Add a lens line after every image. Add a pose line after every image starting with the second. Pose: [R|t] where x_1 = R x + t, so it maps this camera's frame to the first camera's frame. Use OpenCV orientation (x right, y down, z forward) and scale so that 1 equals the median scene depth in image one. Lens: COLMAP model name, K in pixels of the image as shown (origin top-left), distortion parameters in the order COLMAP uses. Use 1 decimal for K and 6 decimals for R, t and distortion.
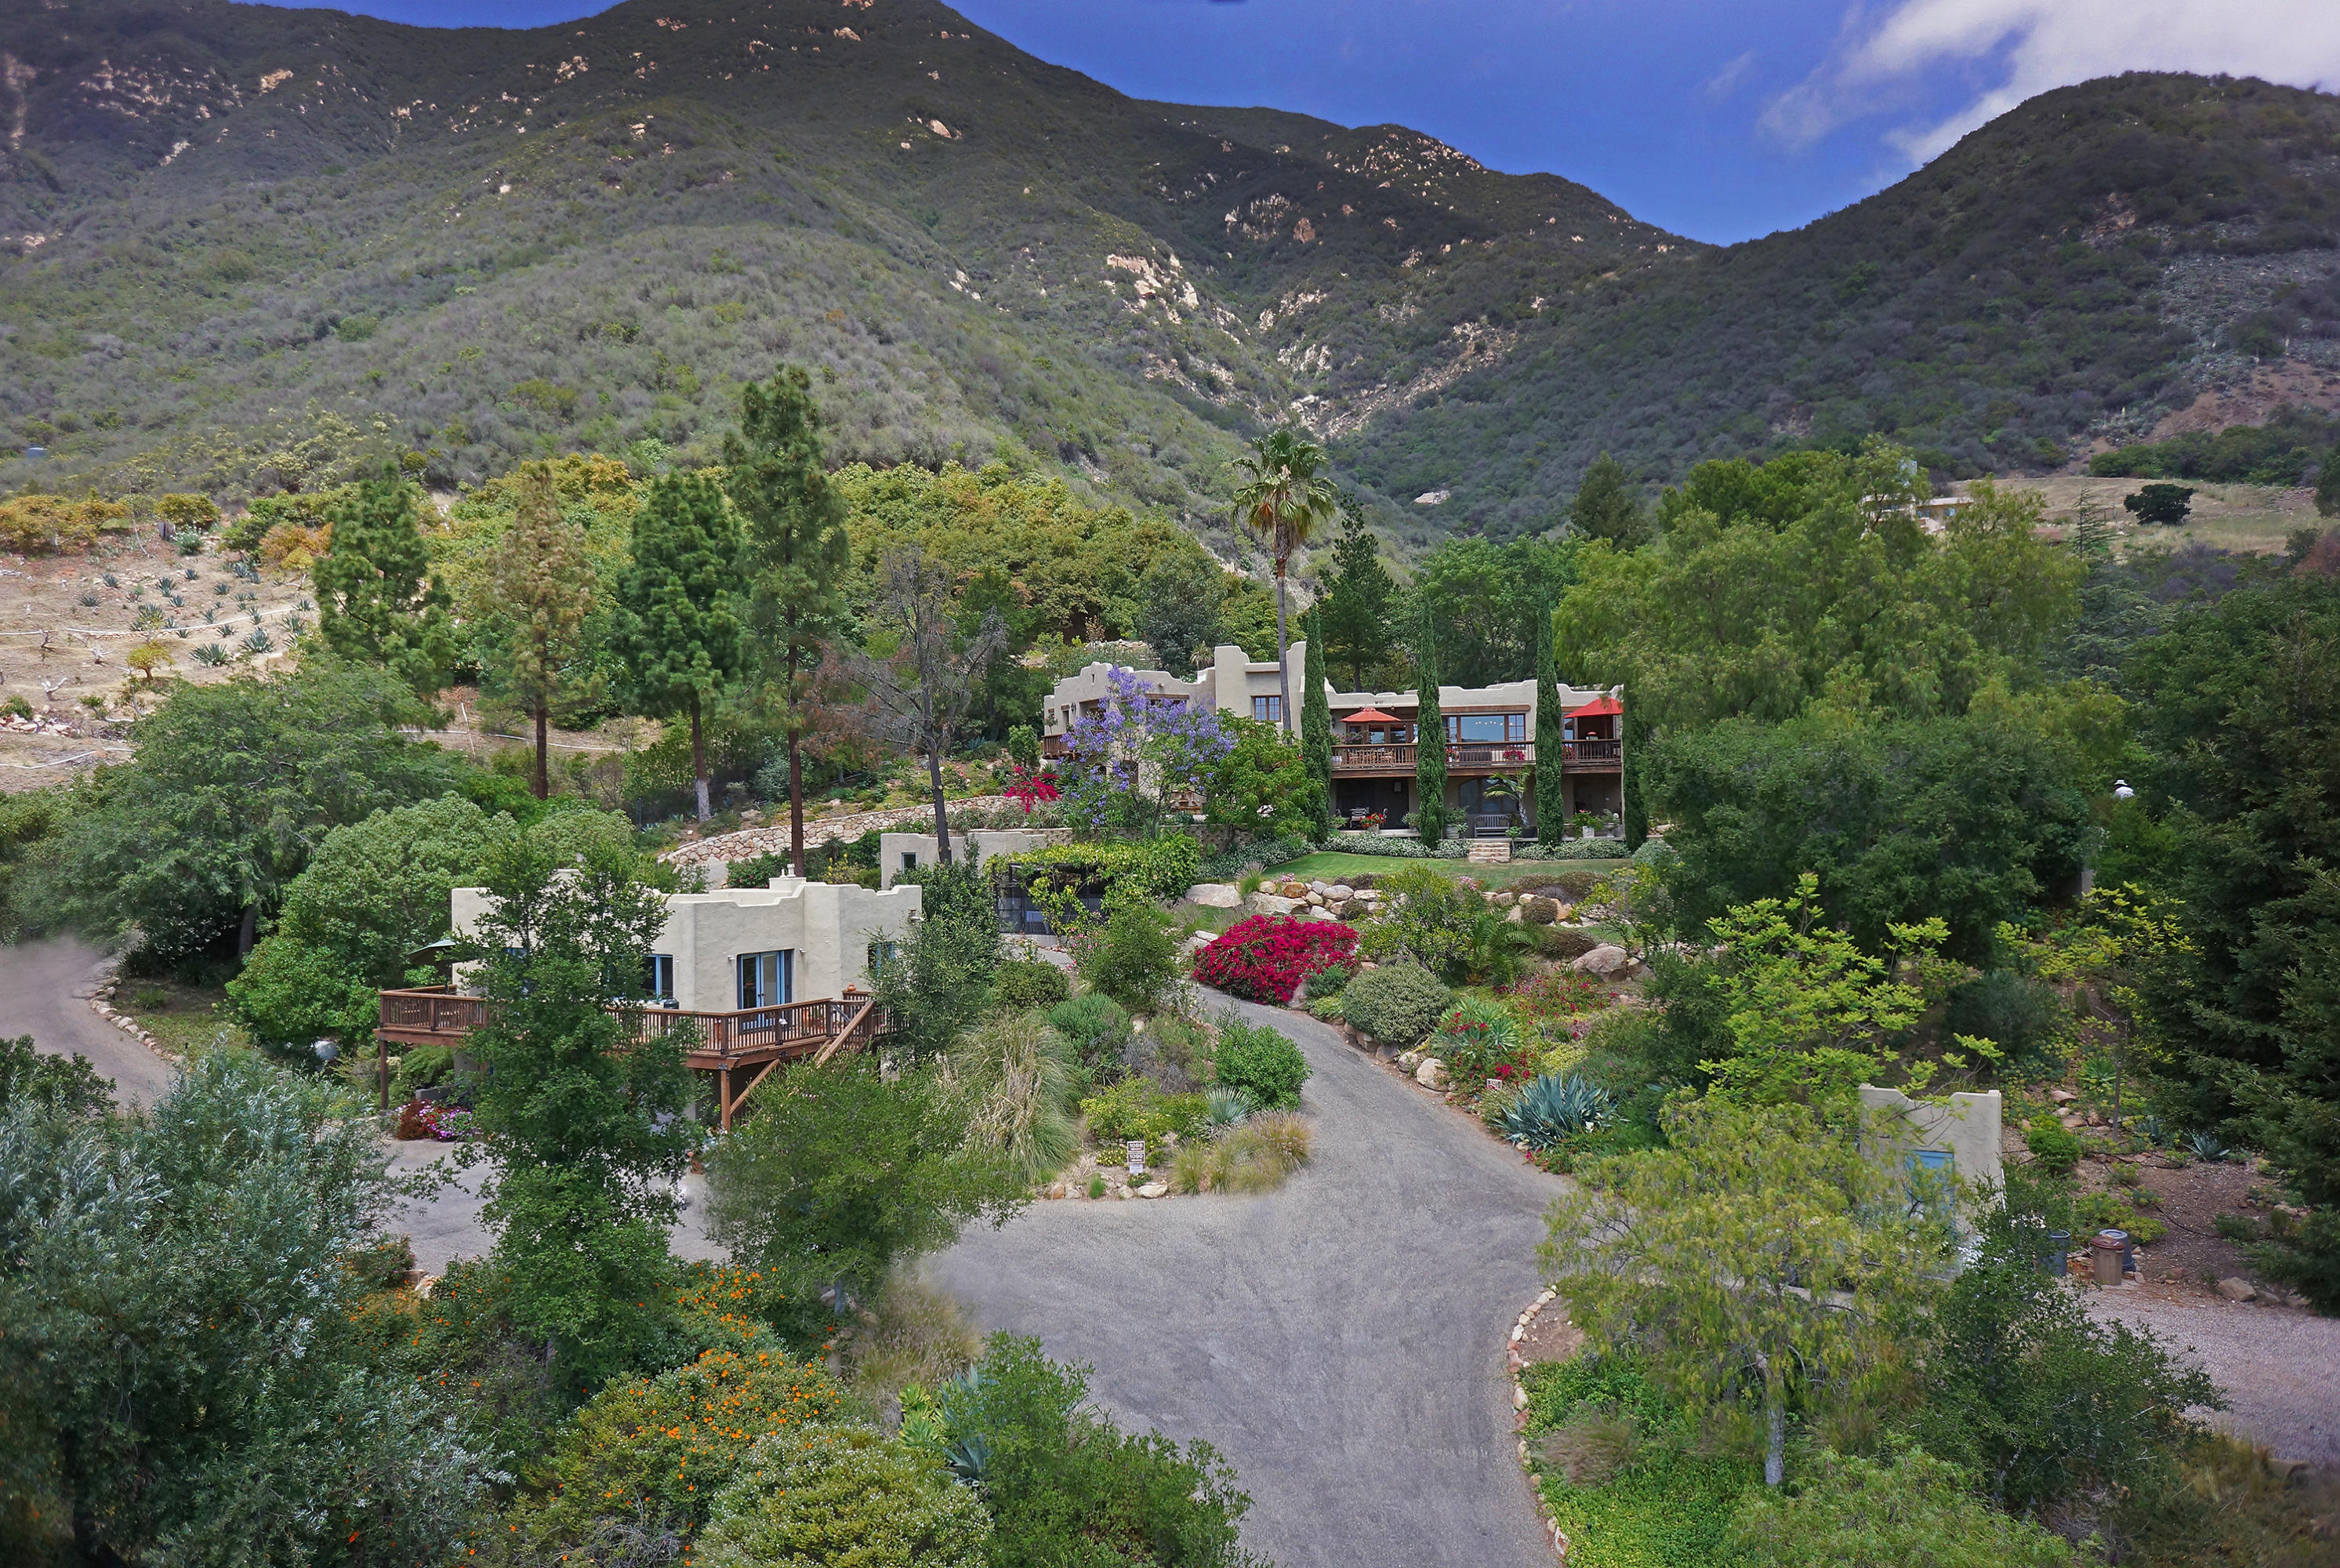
lens RADIAL K [[1596.3, 0, 1177.3], [0, 1596.3, 775.8], [0, 0, 1]] dist [-0.063414, 0.095892]
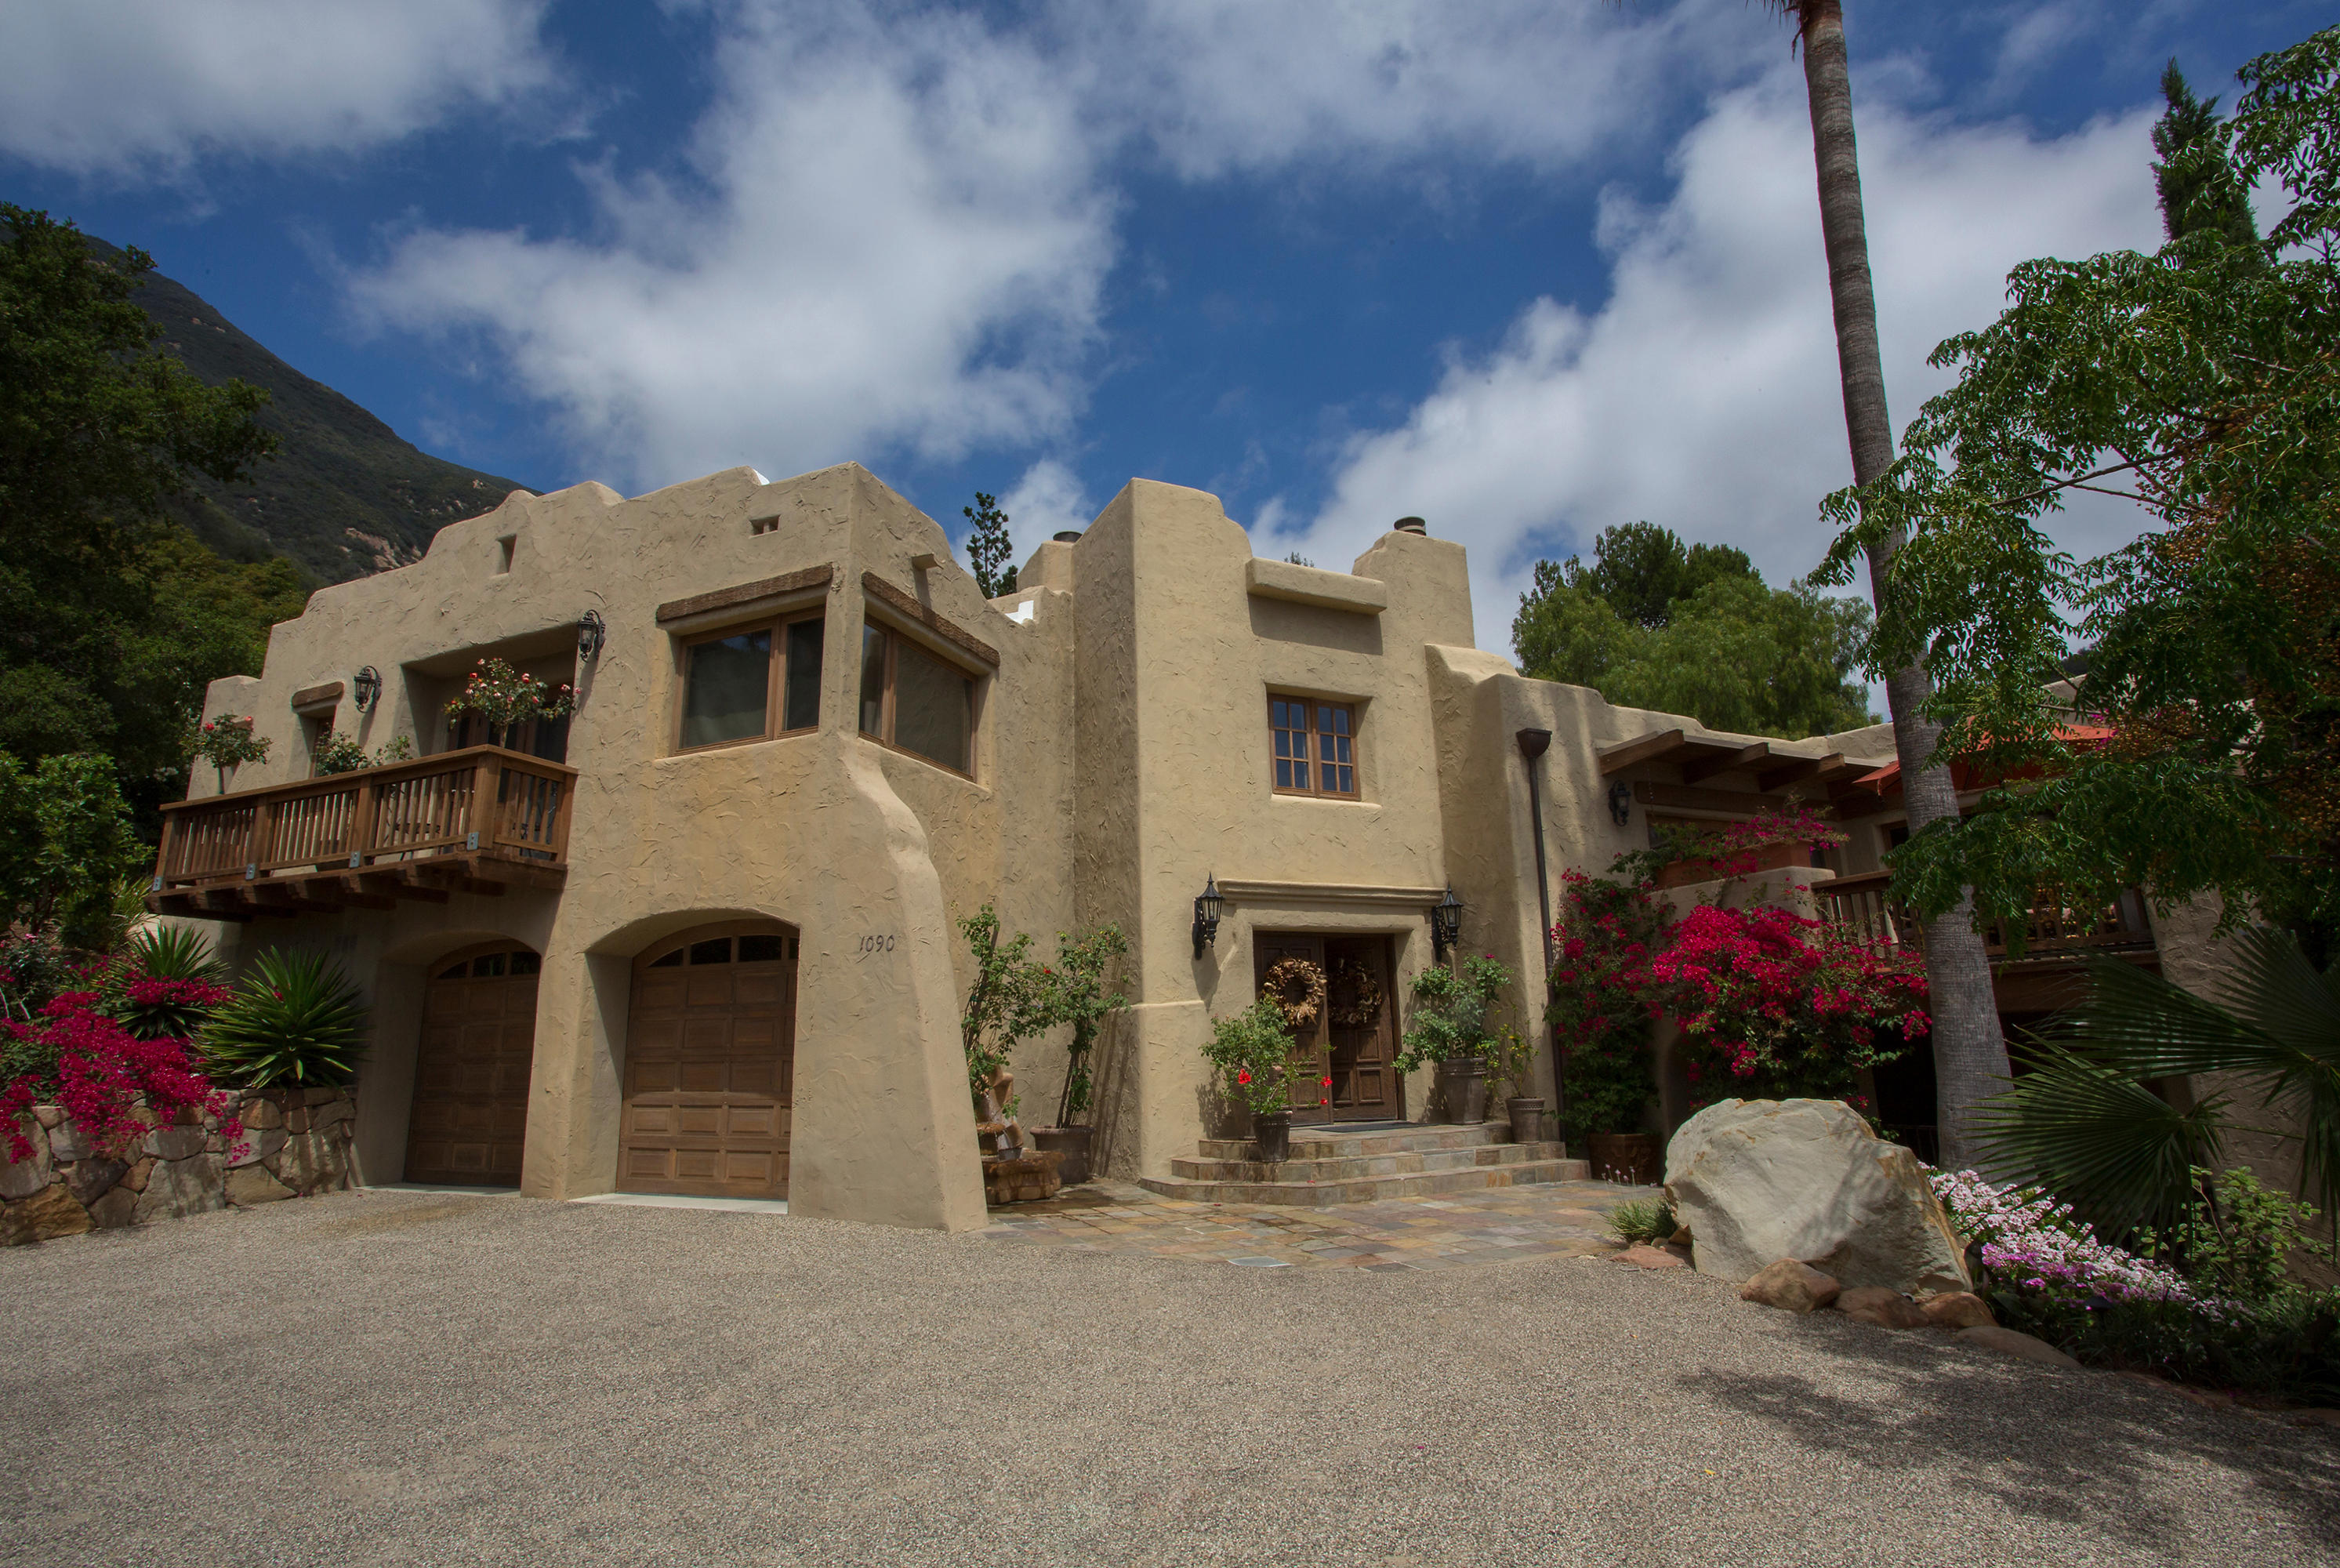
lens RADIAL K [[1112.4, 0, 1180.7], [0, 1112.4, 783.6], [0, 0, 1]] dist [-0.028346, -0.000040]
pose [[0.797802, 0.125748, 0.589661, -0.090127], [0.000451, 0.977884, -0.209149, 0.003792], [-0.602919, 0.167126, 0.780101, 1.163152]]
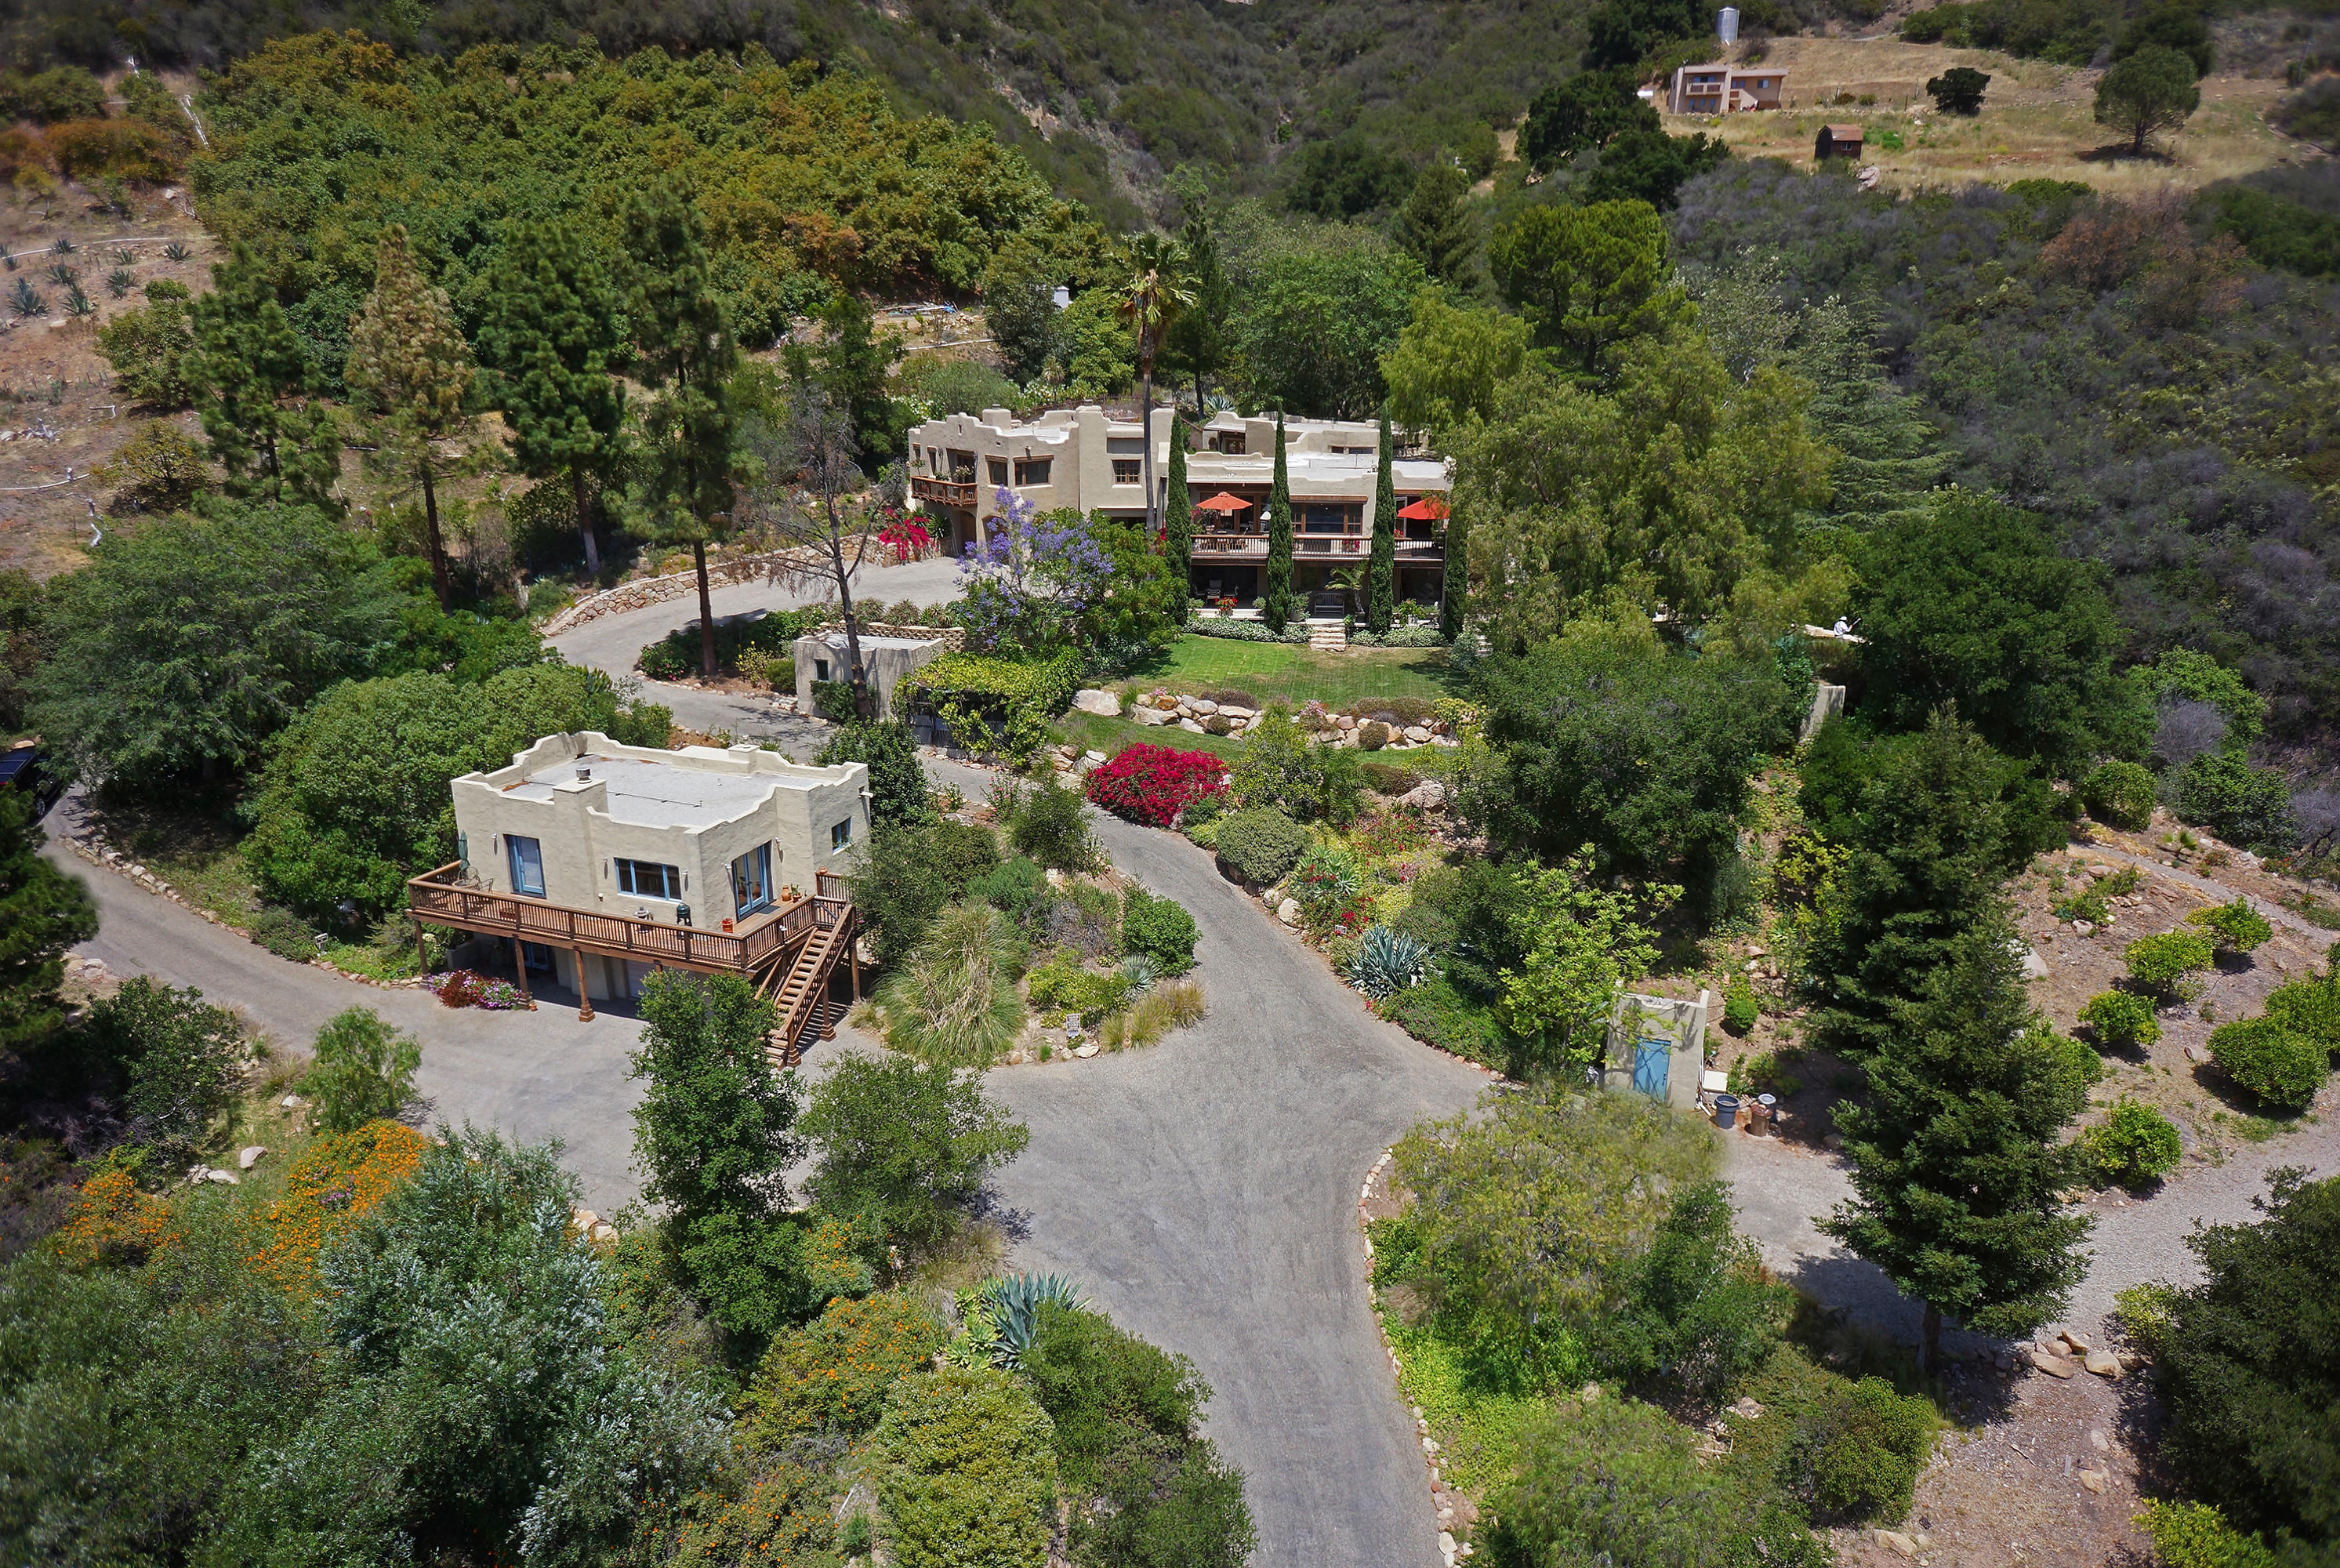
lens RADIAL K [[1596.3, 0, 1177.3], [0, 1596.3, 775.8], [0, 0, 1]] dist [-0.063414, 0.095892]
pose [[0.991293, -0.024144, 0.129445, -0.073231], [-0.018579, 0.947565, 0.319022, -0.257226], [-0.130360, -0.318649, 0.938866, -0.116308]]
